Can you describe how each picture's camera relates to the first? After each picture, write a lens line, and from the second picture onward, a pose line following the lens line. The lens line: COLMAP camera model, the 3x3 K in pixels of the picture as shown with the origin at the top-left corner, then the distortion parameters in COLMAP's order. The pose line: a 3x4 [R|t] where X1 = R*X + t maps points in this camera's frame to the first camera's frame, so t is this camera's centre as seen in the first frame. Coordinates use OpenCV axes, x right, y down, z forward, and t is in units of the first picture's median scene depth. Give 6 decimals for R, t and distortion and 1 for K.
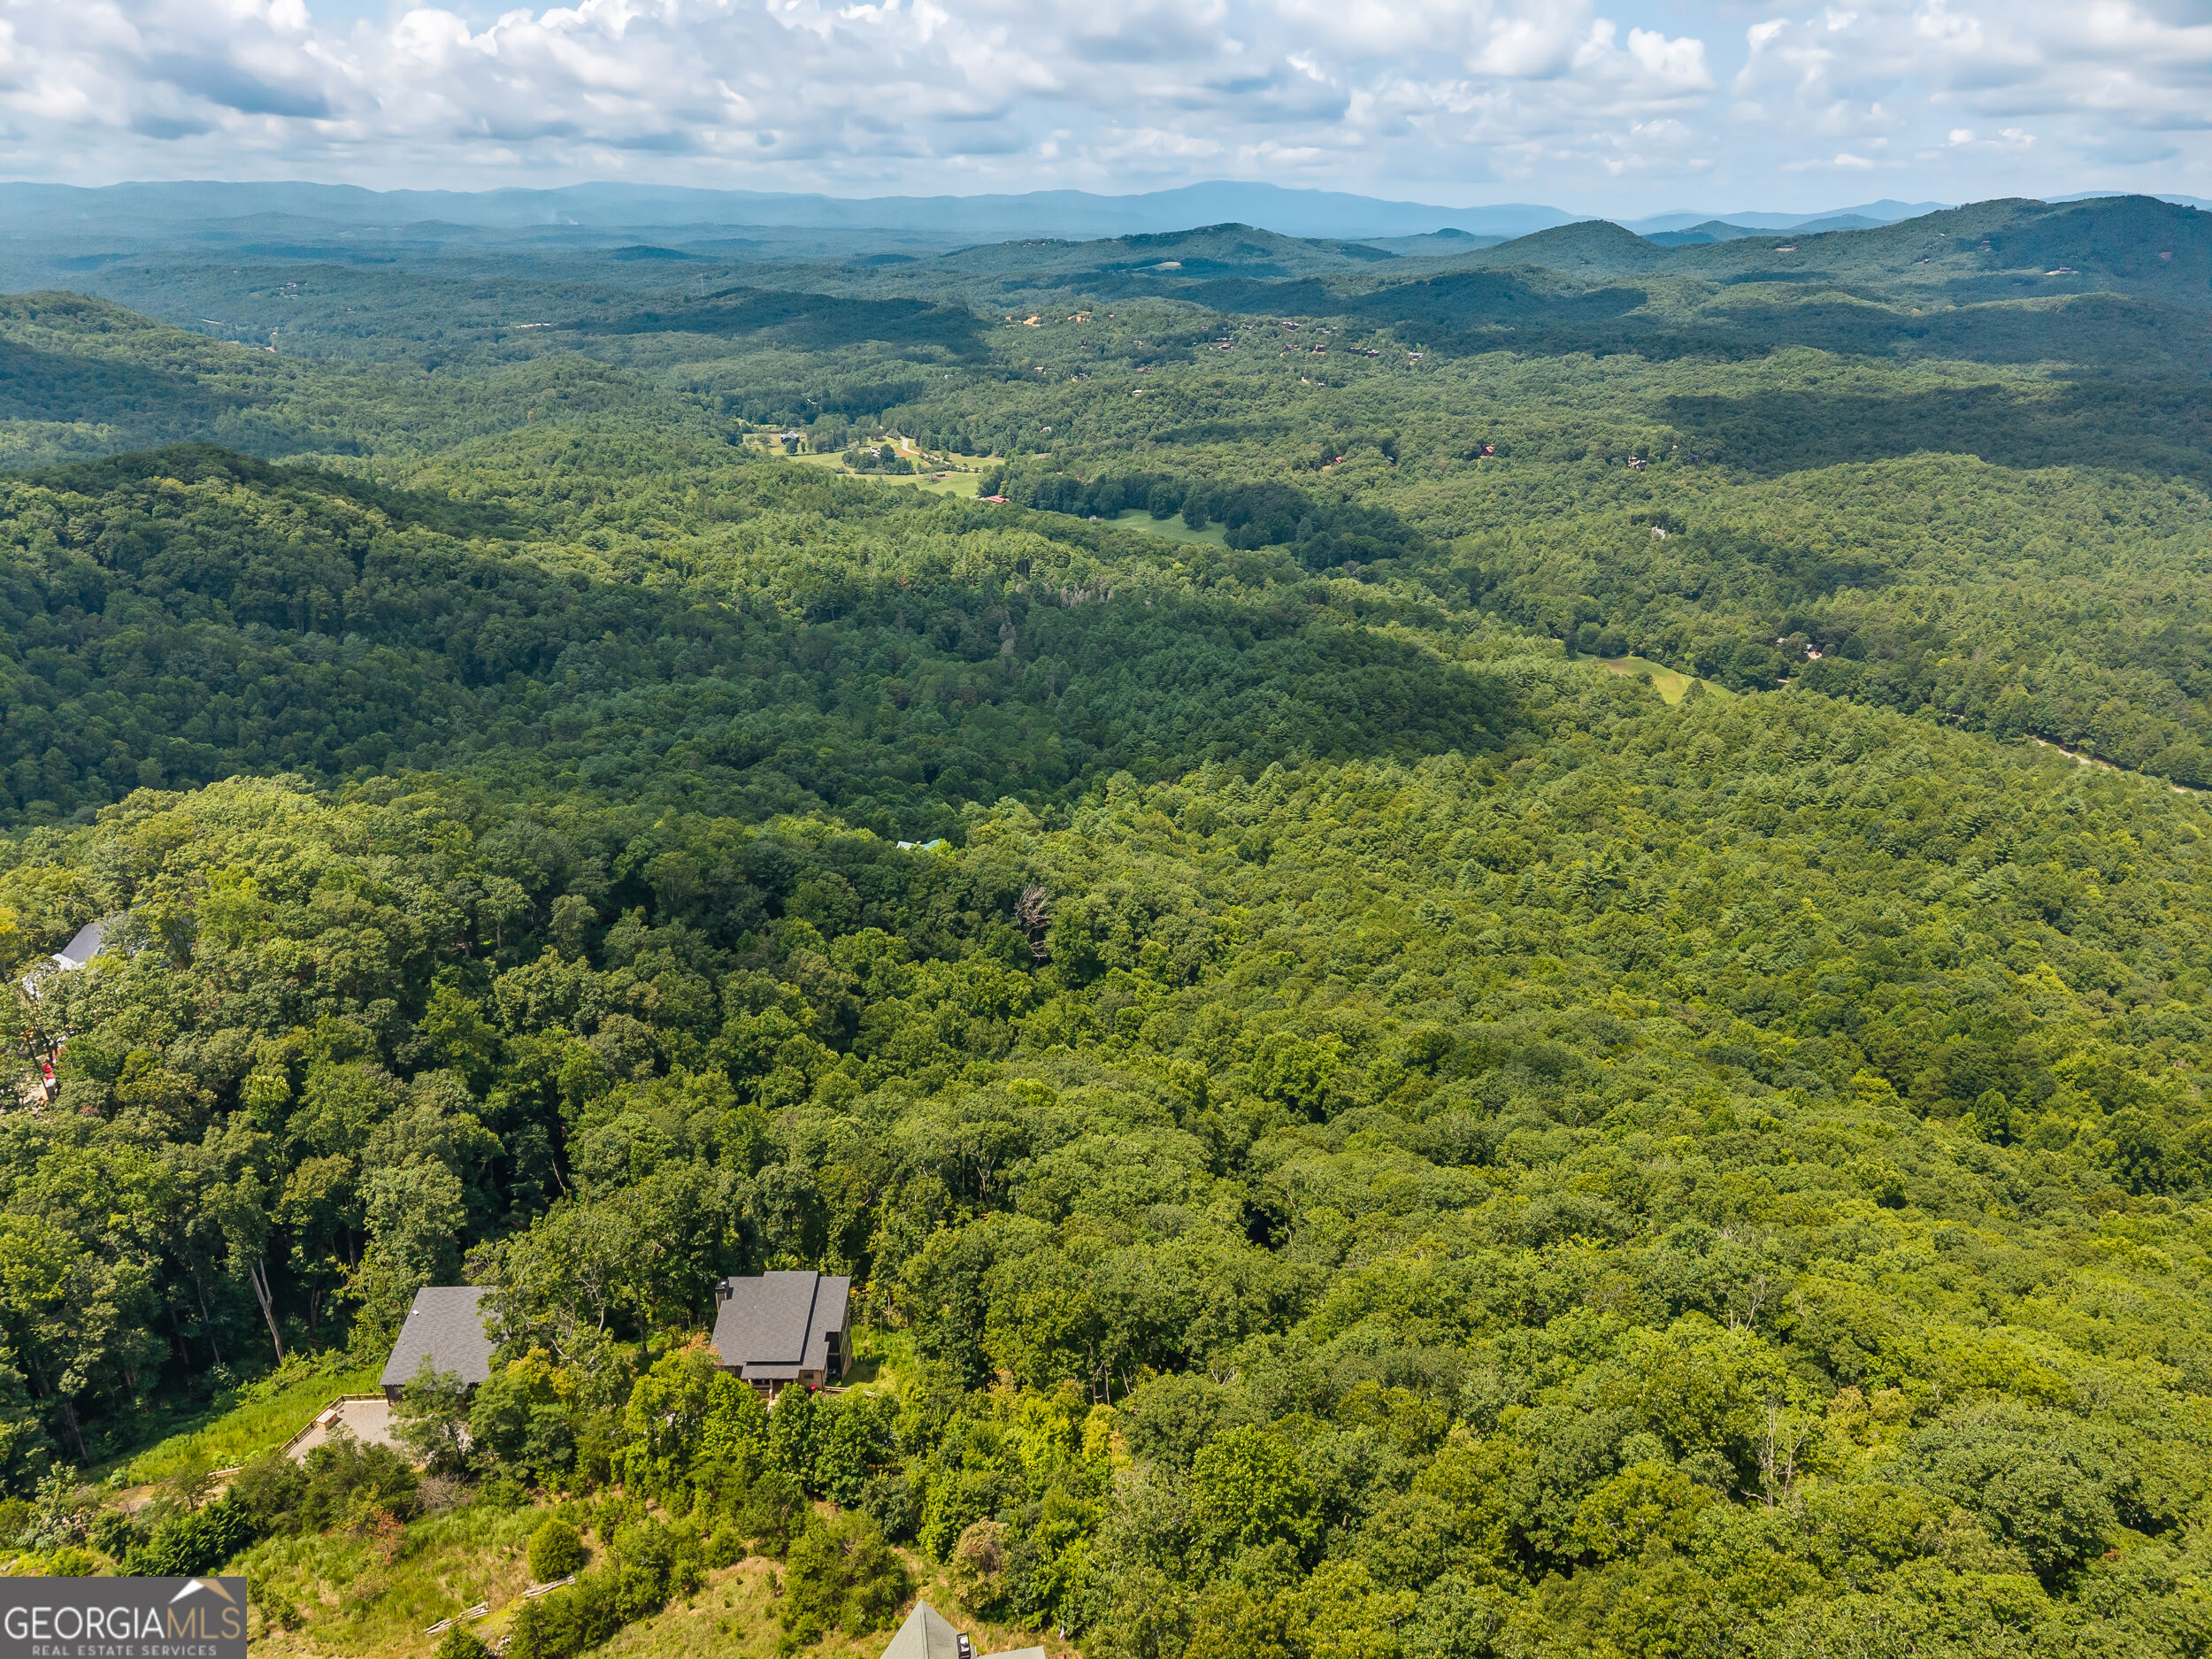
lens RADIAL K [[1543.3, 0, 1105.3], [0, 1543.3, 826.9], [0, 0, 1]] dist [-0.043111, -0.006270]
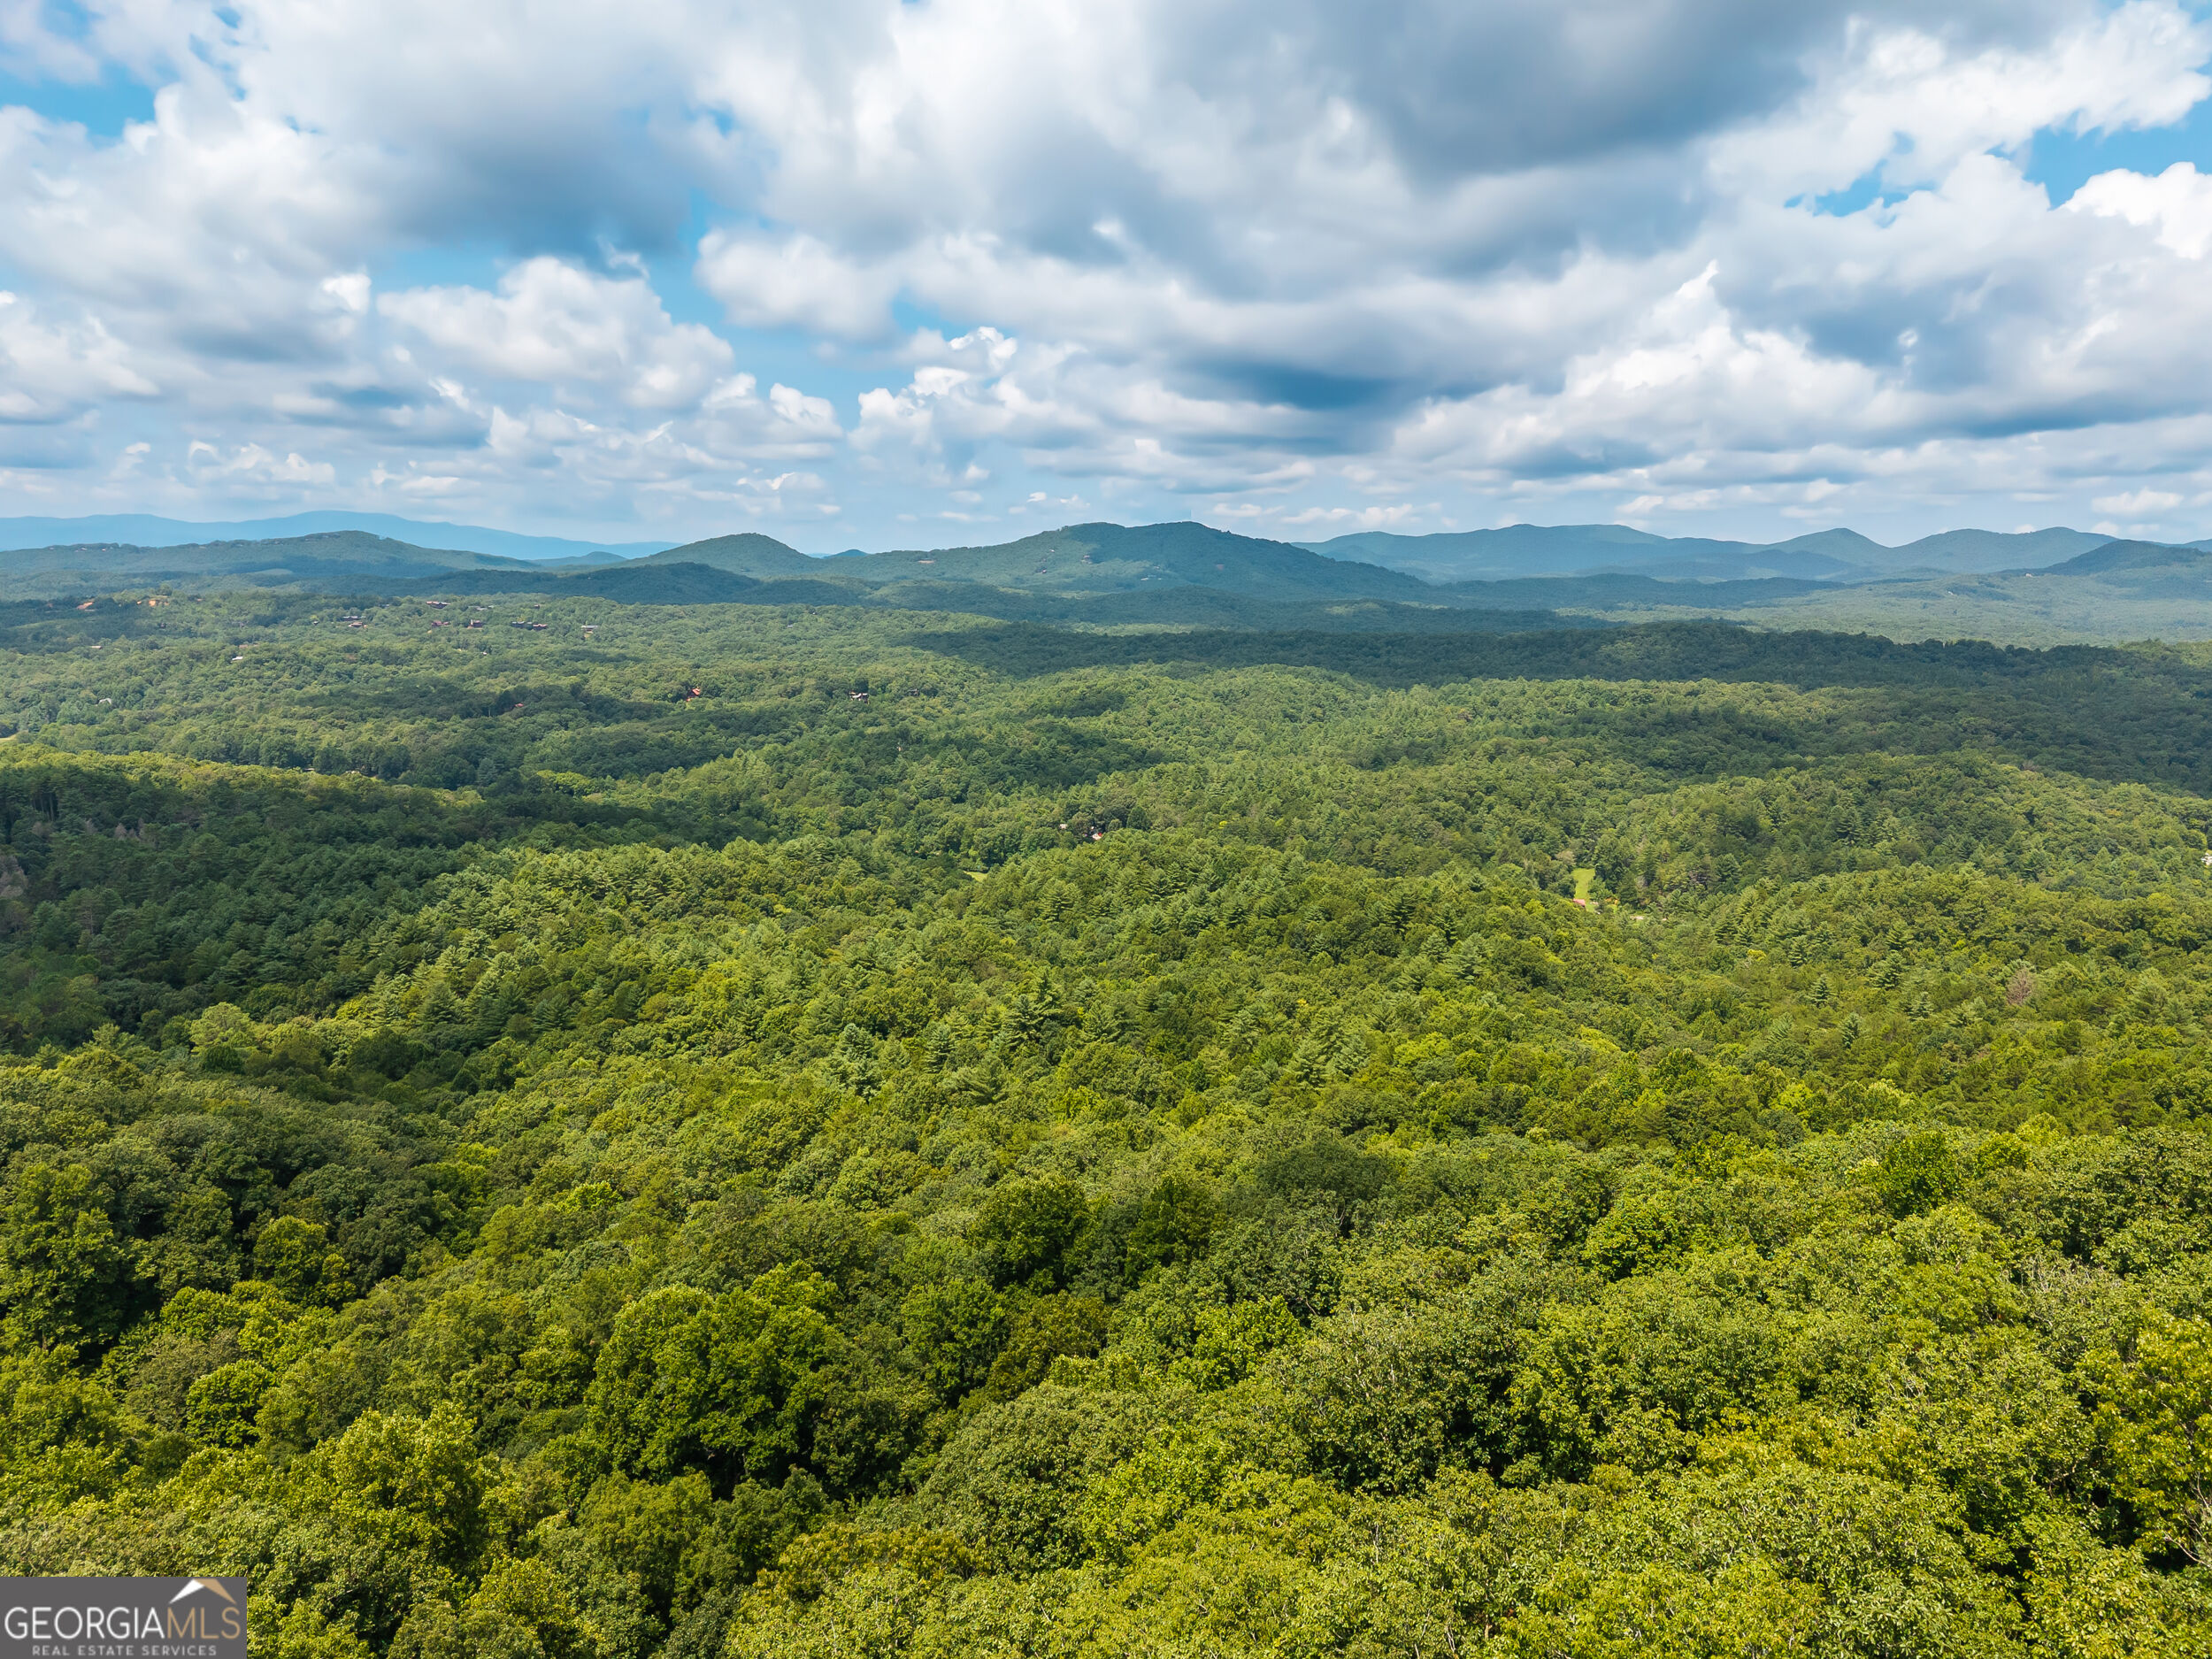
lens RADIAL K [[1429.7, 0, 1114.4], [0, 1429.7, 834.8], [0, 0, 1]] dist [-0.003999, -0.001970]
pose [[0.847259, -0.072752, 0.526175, 0.024254], [0.196827, 0.963061, -0.183775, 0.088372], [-0.493368, 0.259270, 0.830281, 0.487310]]
